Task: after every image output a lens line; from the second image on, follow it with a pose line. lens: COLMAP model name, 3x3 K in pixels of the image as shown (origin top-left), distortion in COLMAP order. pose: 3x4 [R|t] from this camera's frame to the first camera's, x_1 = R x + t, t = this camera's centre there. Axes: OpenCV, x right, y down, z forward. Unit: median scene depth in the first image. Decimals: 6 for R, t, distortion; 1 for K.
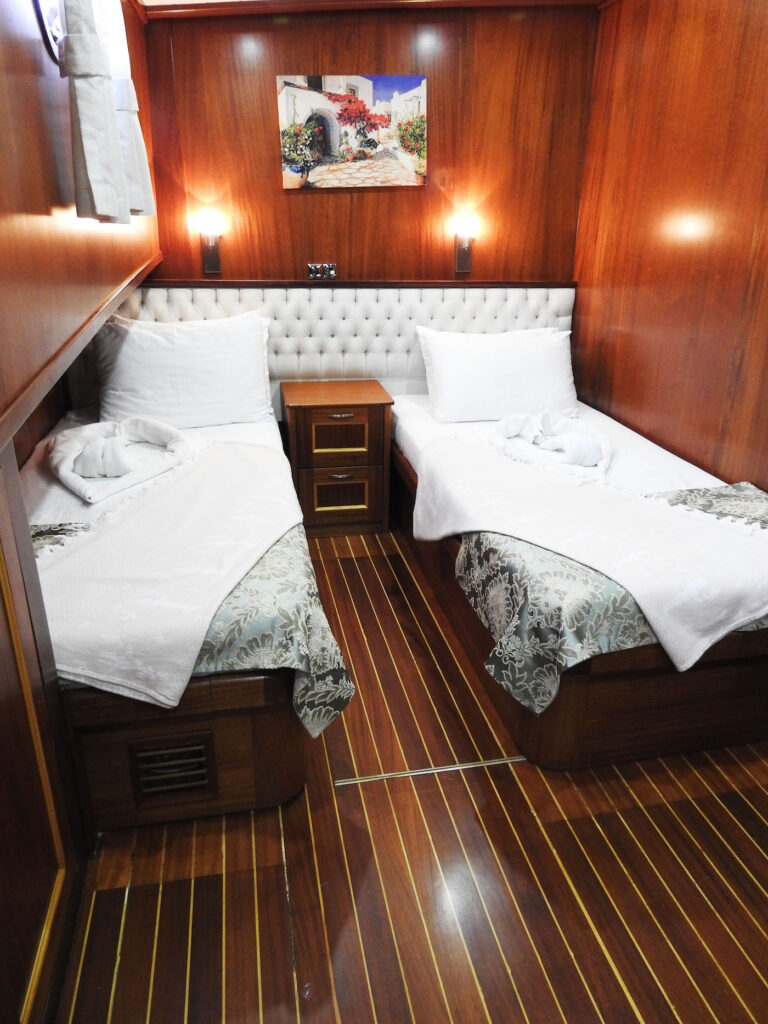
lens RADIAL K [[710.1, 0, 384.0], [0, 710.1, 512.0], [0, 0, 1]] dist [-0.055114, -0.022991]
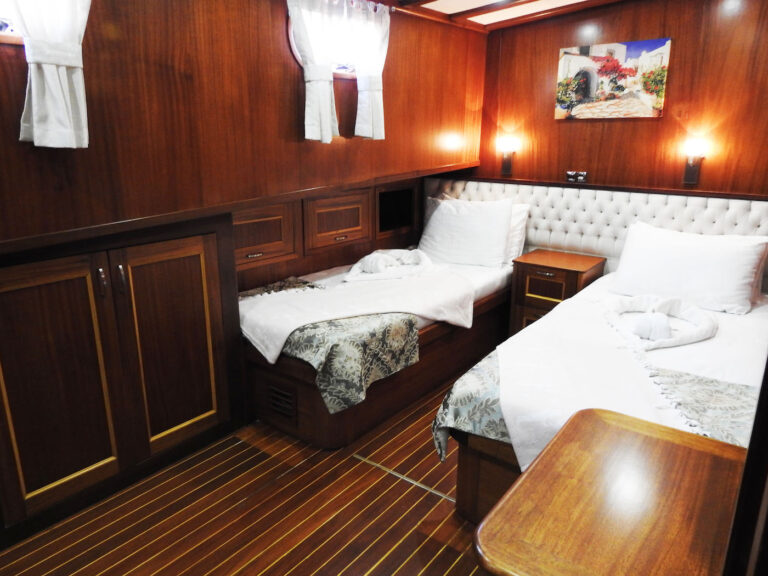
lens RADIAL K [[532.5, 0, 384.0], [0, 532.5, 288.0], [0, 0, 1]] dist [-0.055114, -0.022991]
pose [[0.653096, 0.189703, -0.733129, 0.501864], [-0.279376, 0.960182, -0.000424, -0.016696], [0.703857, 0.205095, 0.680089, 0.048394]]
